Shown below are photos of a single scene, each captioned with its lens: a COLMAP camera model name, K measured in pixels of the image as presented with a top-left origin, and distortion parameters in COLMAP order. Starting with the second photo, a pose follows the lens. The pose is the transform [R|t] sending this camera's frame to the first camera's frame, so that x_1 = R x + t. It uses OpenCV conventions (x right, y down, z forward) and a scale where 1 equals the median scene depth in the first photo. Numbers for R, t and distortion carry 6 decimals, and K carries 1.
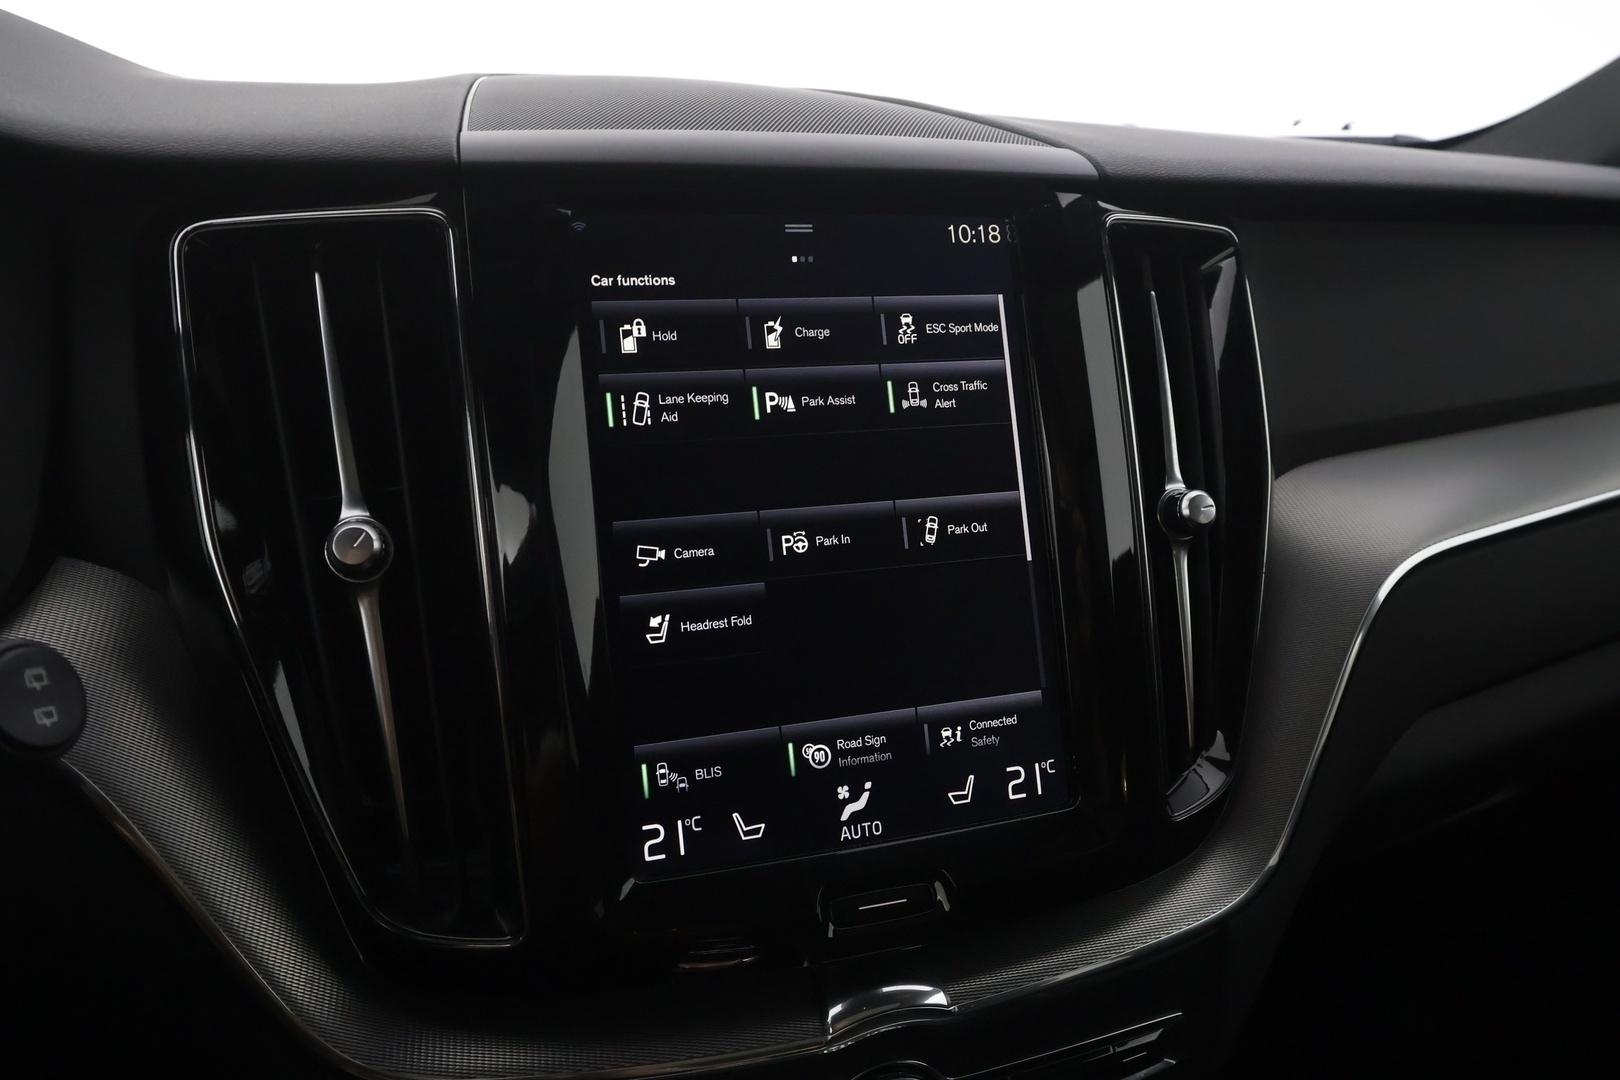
lens RADIAL K [[1270.5, 0, 807.0], [0, 1270.5, 546.2], [0, 0, 1]] dist [-0.000986, 0.007337]
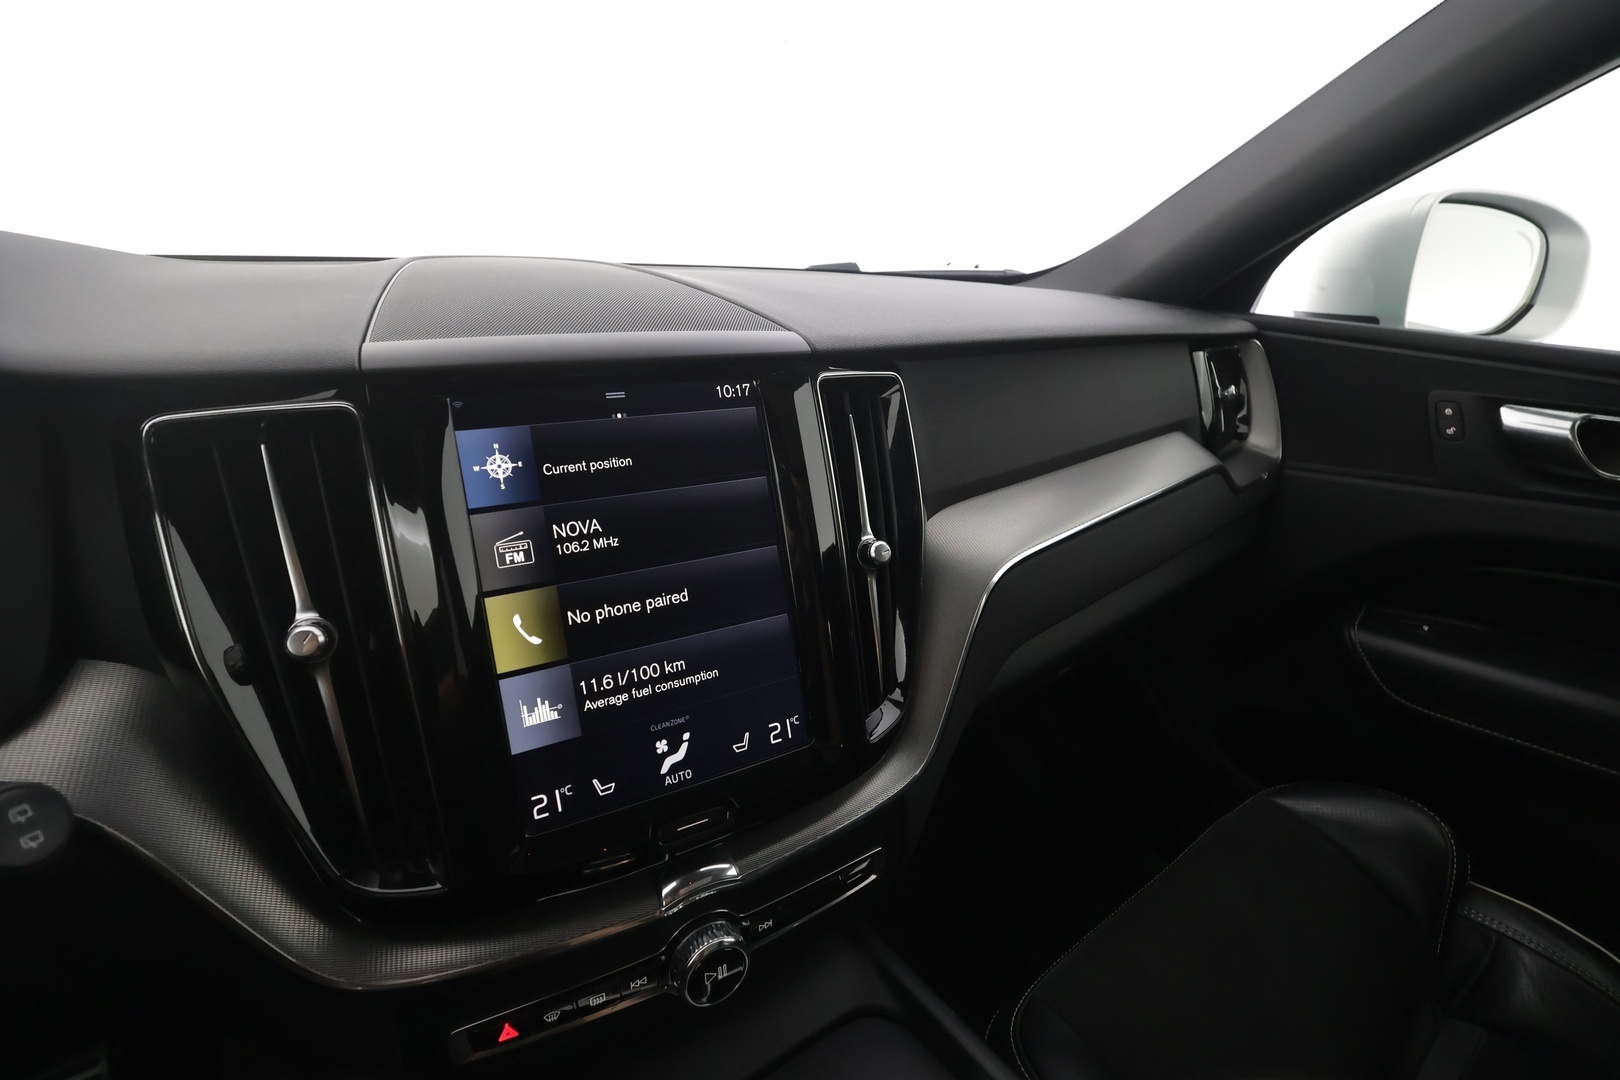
lens RADIAL K [[746.5, 0, 808.6], [0, 746.5, 543.1], [0, 0, 1]] dist [-0.000978, 0.001188]
pose [[0.986661, -0.053620, 0.153701, 0.075554], [0.040870, 0.995547, 0.084944, -0.142382], [-0.157571, -0.077529, 0.984460, 0.070841]]
